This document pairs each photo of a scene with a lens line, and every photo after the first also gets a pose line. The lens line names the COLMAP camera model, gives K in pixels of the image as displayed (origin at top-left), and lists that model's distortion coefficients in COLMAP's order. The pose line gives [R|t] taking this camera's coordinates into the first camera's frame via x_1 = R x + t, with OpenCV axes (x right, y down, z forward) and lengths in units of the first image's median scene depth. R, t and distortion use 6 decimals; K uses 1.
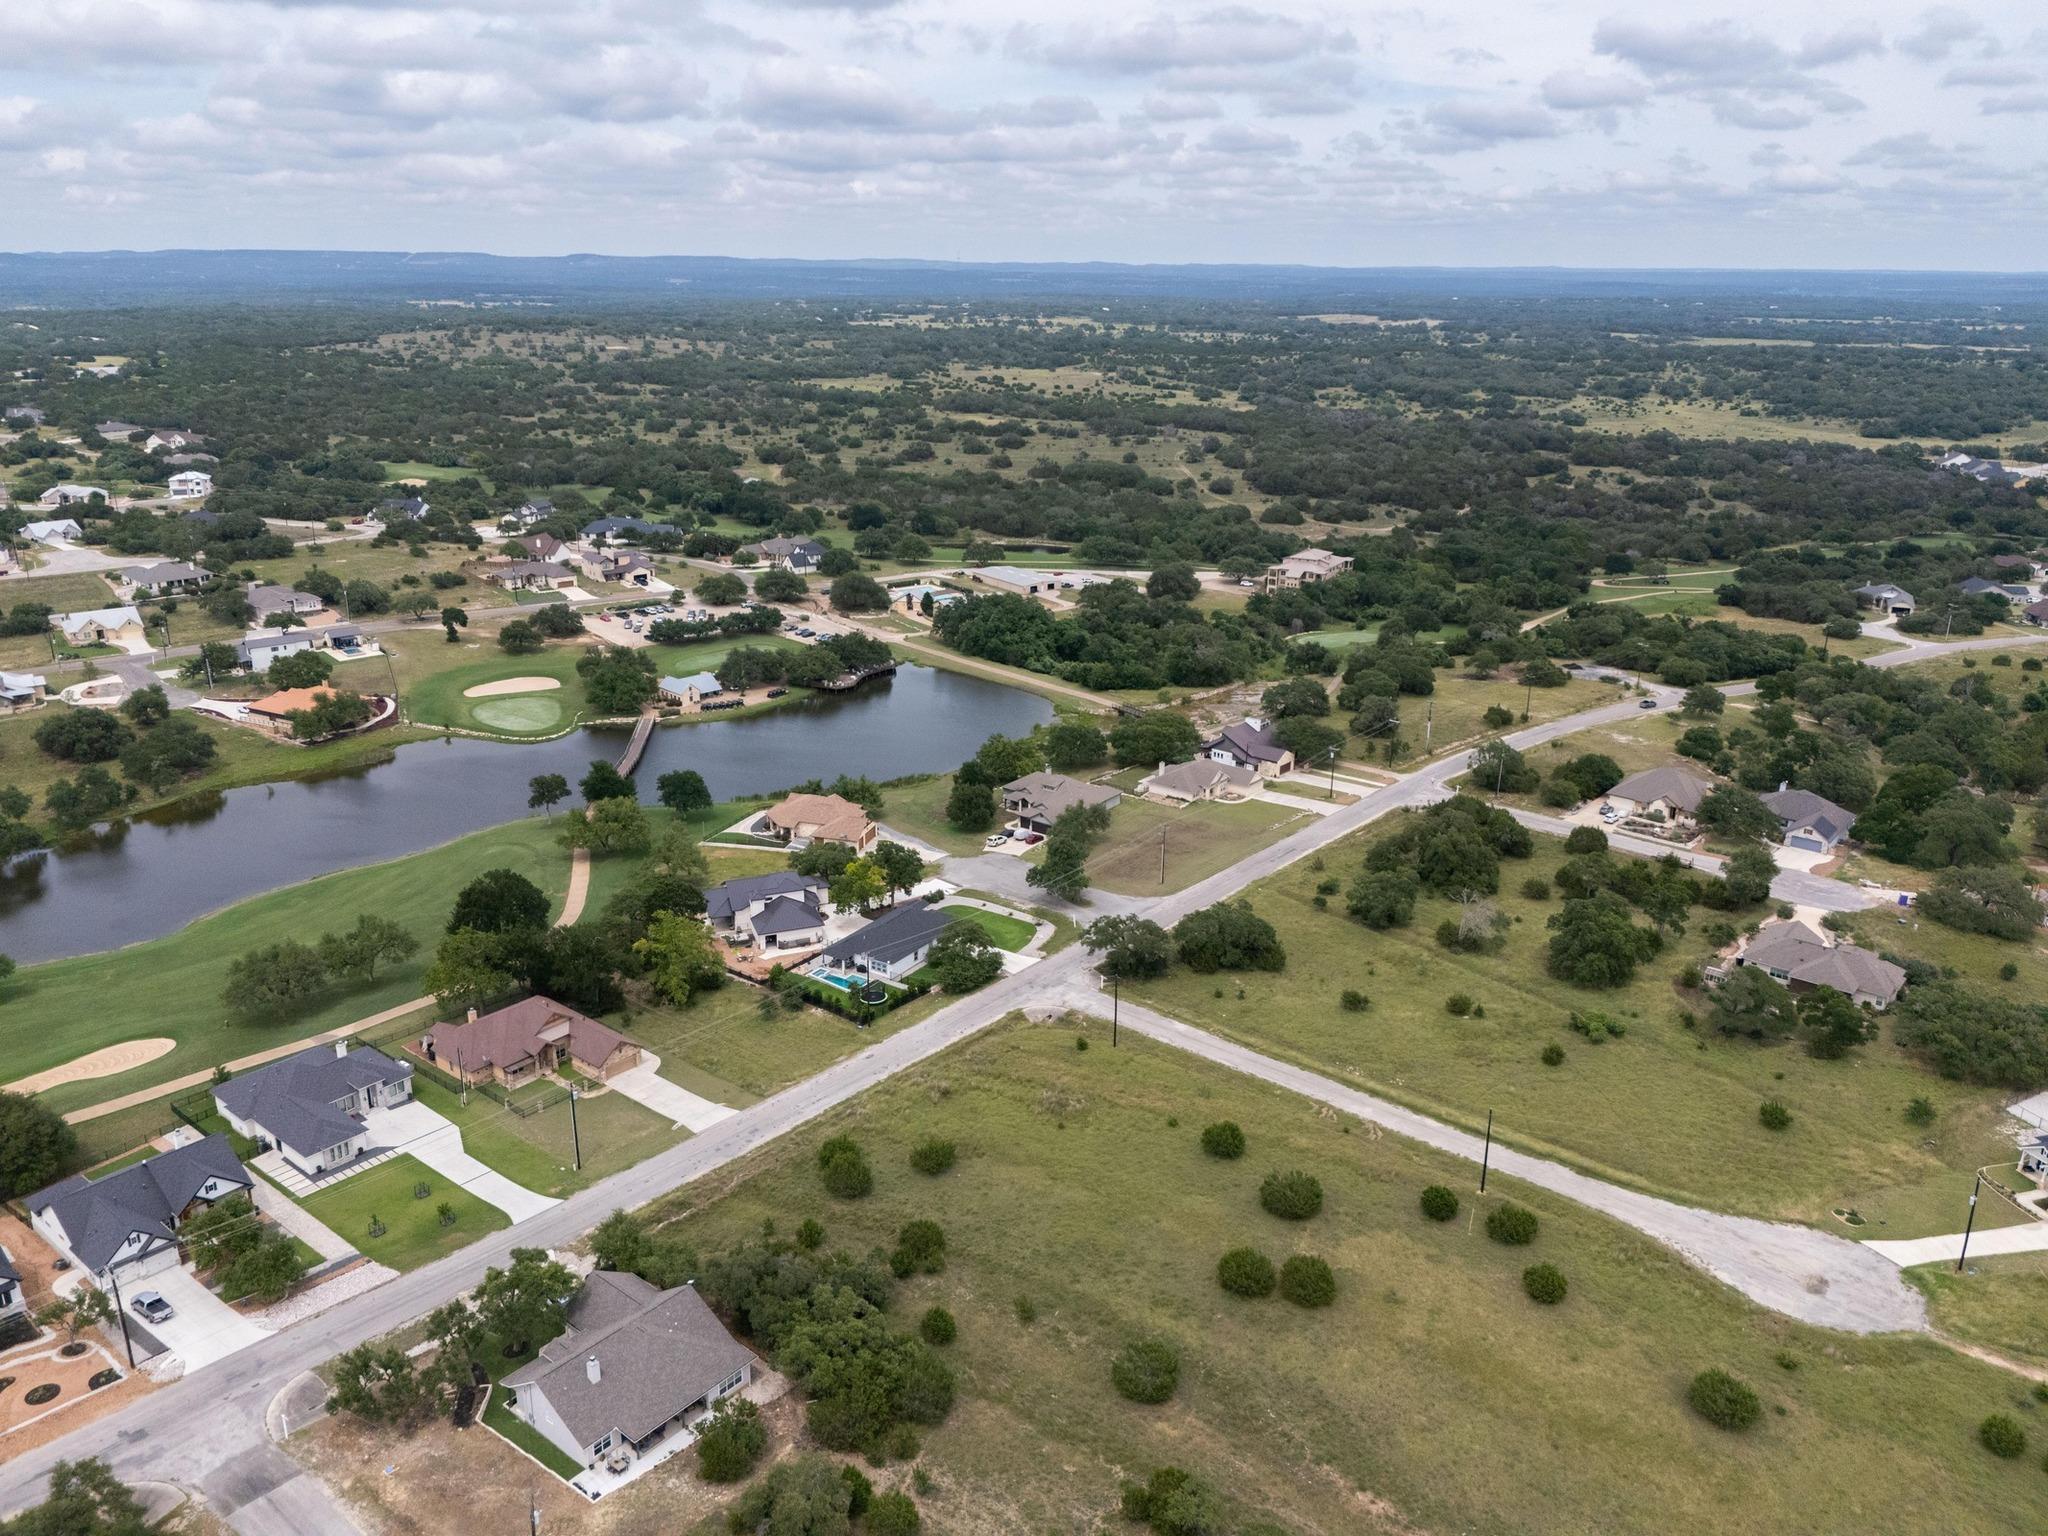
lens RADIAL K [[1498.5, 0, 1027.8], [0, 1498.5, 761.3], [0, 0, 1]] dist [0.070360, -0.080550]
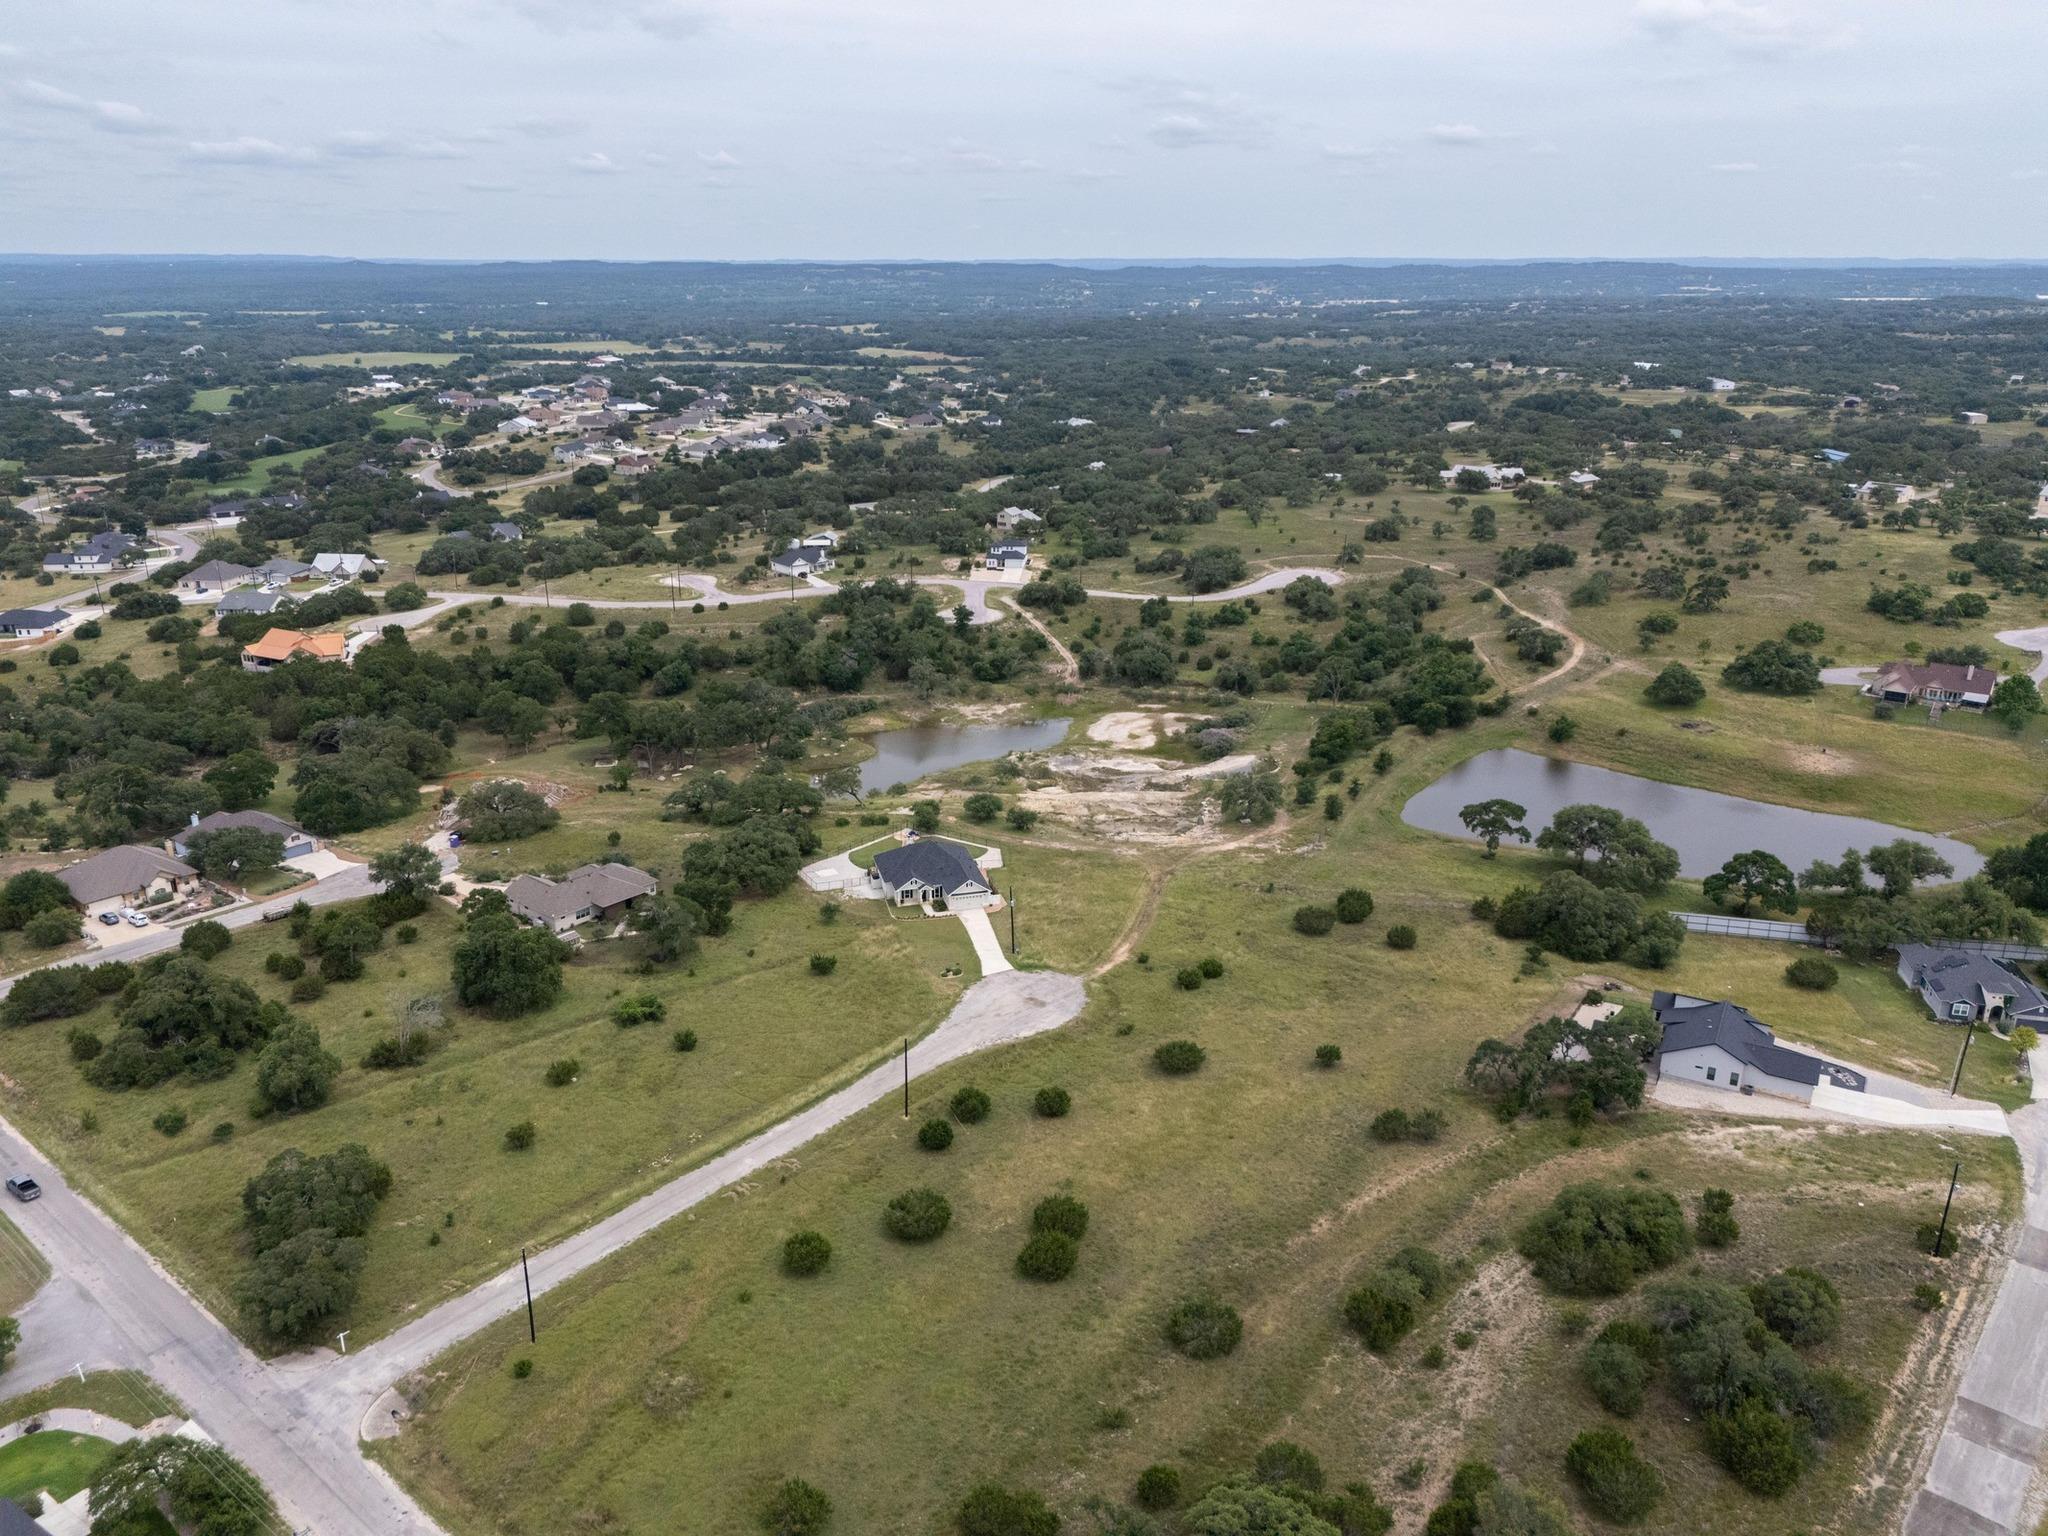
lens RADIAL K [[1498.5, 0, 1027.8], [0, 1498.5, 761.3], [0, 0, 1]] dist [0.070360, -0.080550]
pose [[0.006635, -0.323433, 0.946228, -0.368584], [0.312536, 0.899516, 0.305275, -0.141987], [-0.949883, 0.293705, 0.107053, 0.424244]]
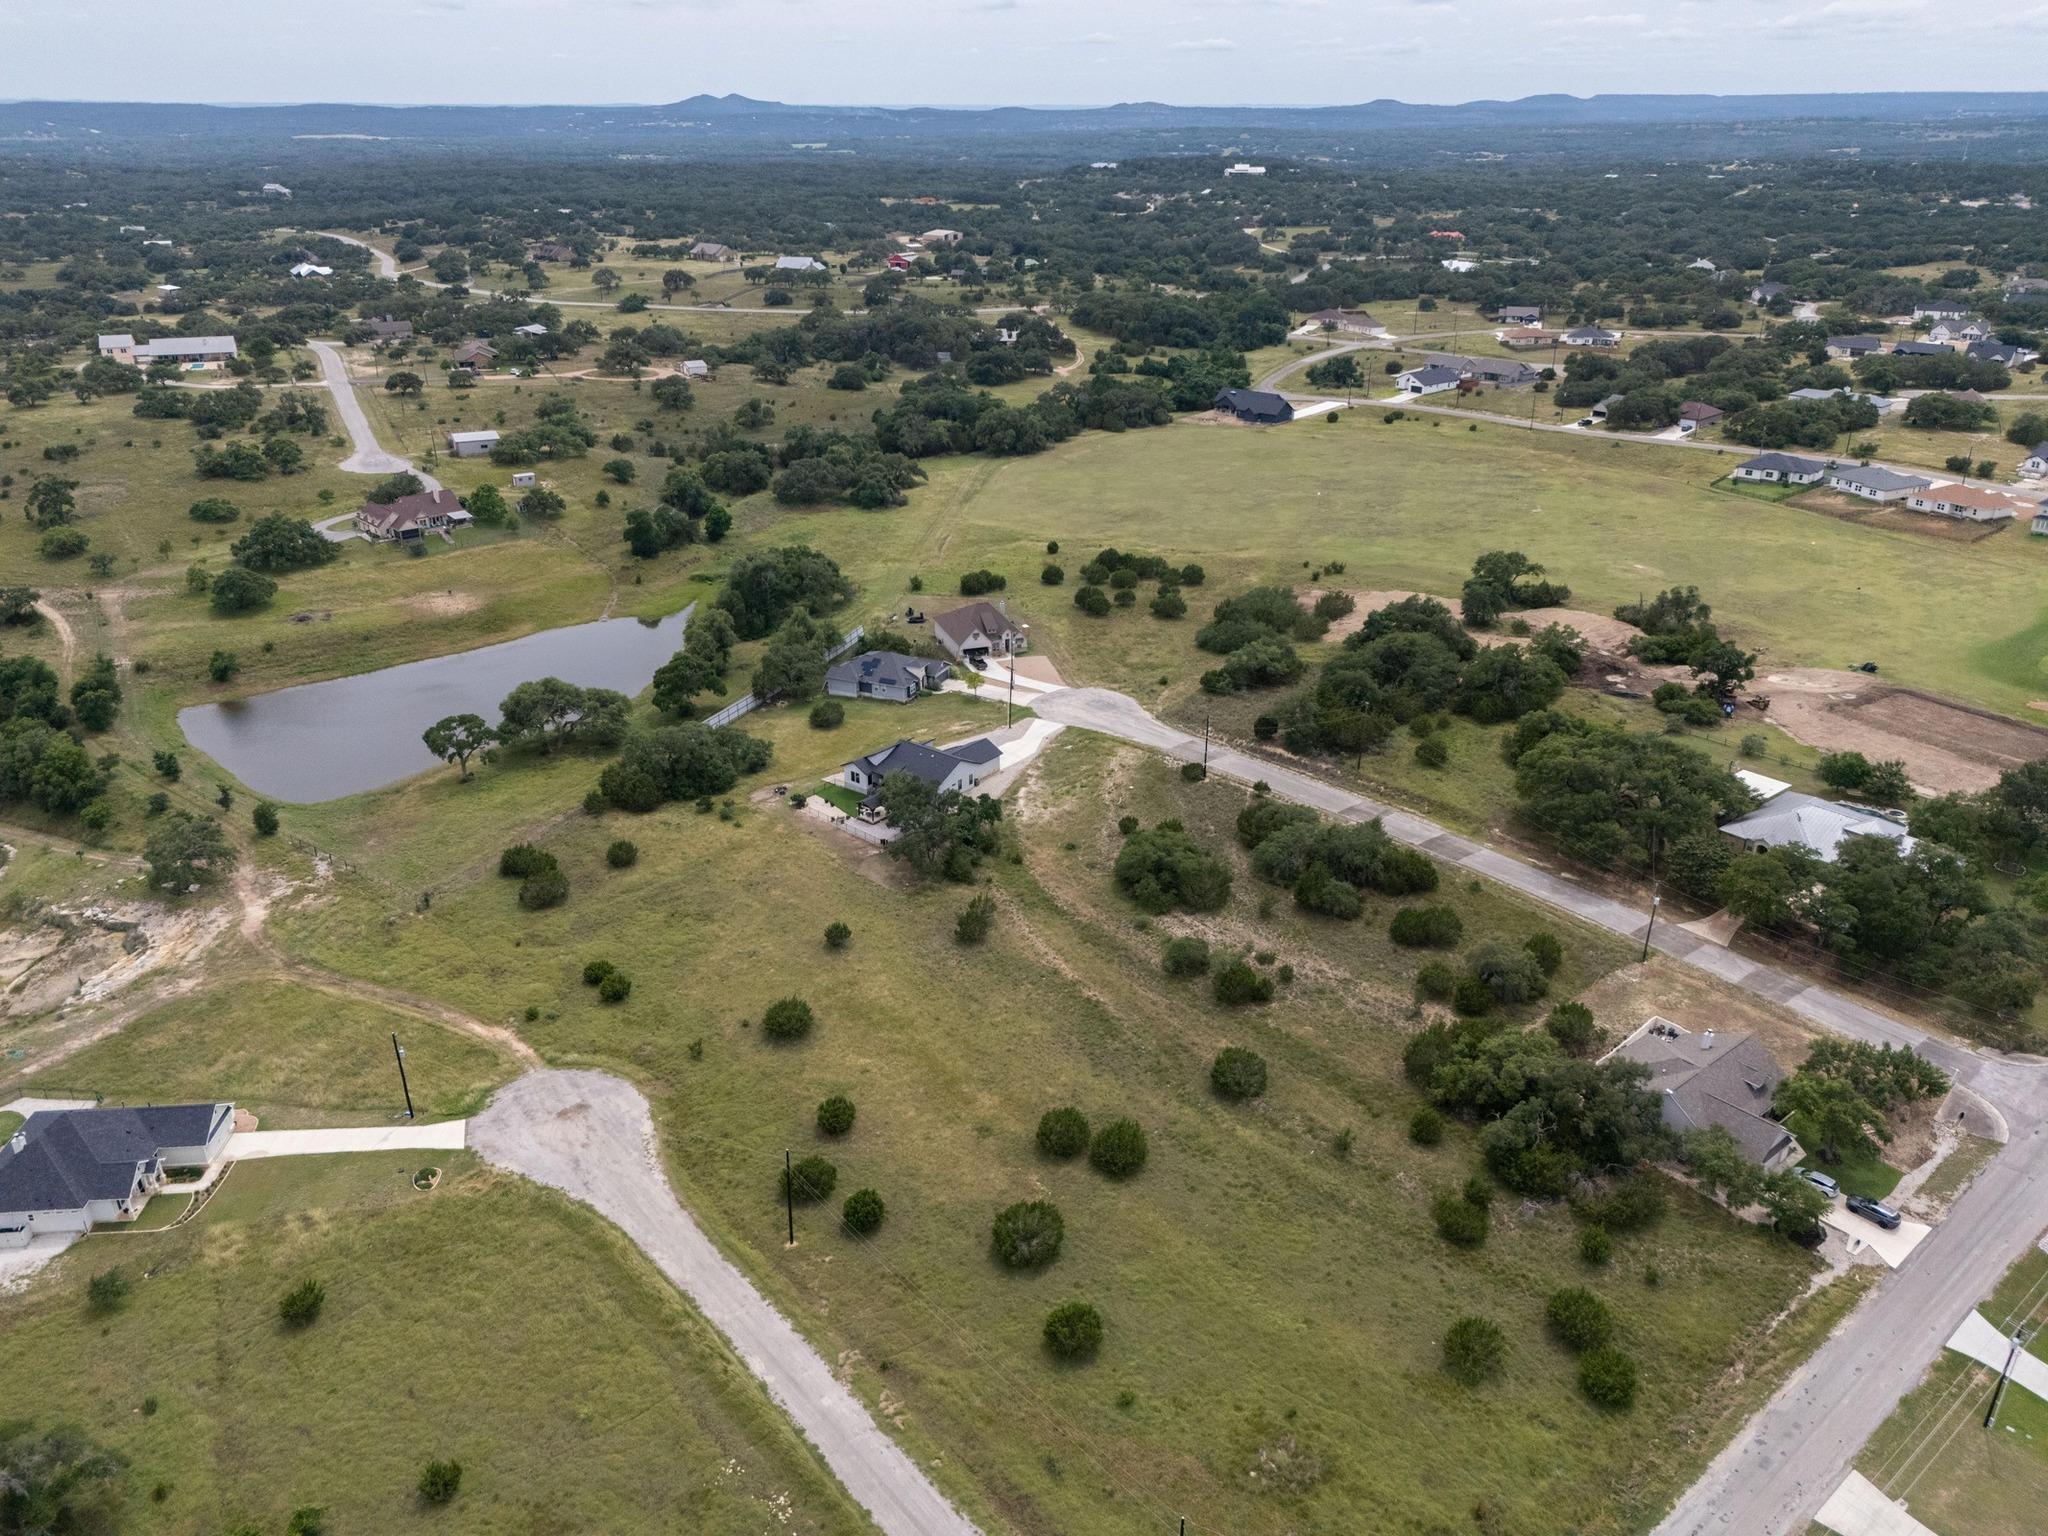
lens RADIAL K [[1487.7, 0, 1036.7], [0, 1487.7, 796.0], [0, 0, 1]] dist [0.064182, -0.080457]
pose [[-0.983781, -0.083858, 0.158565, 0.031902], [0.046917, 0.732921, 0.678694, -0.265629], [-0.173130, 0.675126, -0.717099, 0.818779]]
